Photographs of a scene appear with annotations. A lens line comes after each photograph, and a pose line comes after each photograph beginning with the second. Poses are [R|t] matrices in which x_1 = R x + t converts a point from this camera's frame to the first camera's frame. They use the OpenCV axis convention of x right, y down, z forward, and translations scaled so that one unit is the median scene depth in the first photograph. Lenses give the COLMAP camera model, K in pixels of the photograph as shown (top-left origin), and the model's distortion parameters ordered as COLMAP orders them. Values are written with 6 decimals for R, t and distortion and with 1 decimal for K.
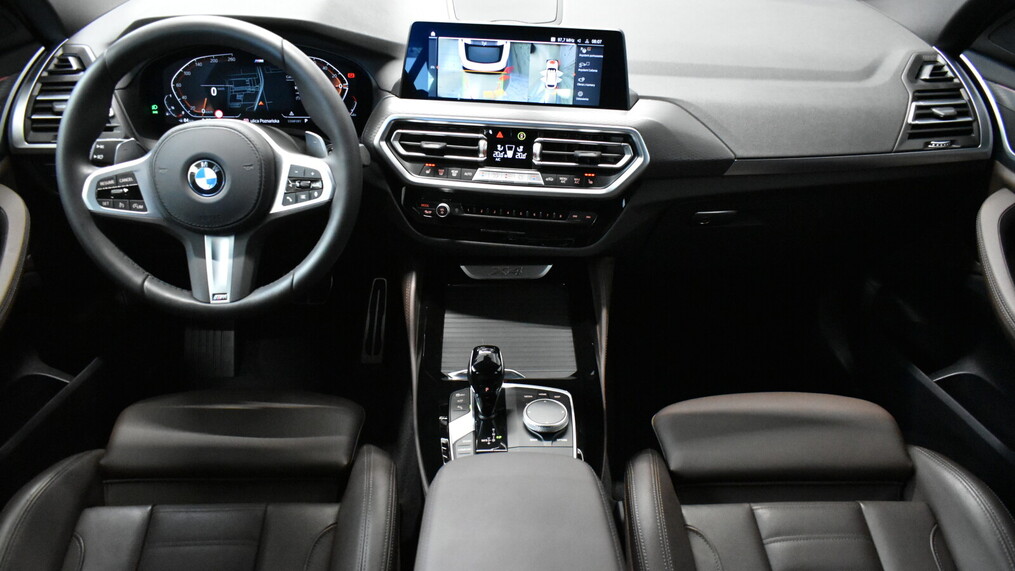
lens RADIAL K [[771.1, 0, 508.7], [0, 771.1, 290.4], [0, 0, 1]] dist [-0.023499, 0.001713]
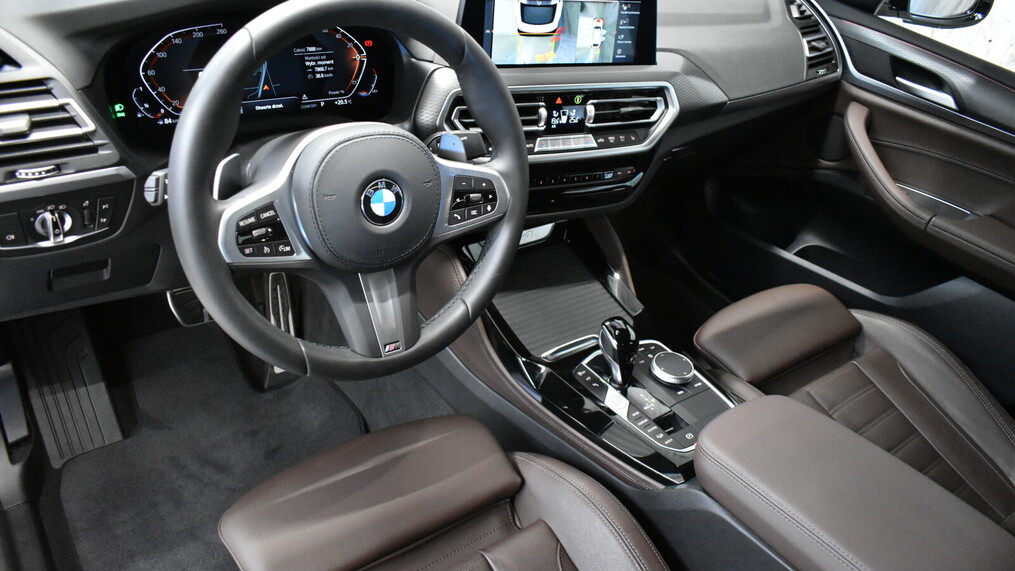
lens RADIAL K [[771.1, 0, 504.6], [0, 771.1, 278.1], [0, 0, 1]] dist [-0.023499, 0.001713]
pose [[0.815334, -0.224553, 0.533673, -0.611564], [0.167718, 0.973809, 0.153514, -0.143860], [-0.554167, -0.035659, 0.831641, 0.237737]]
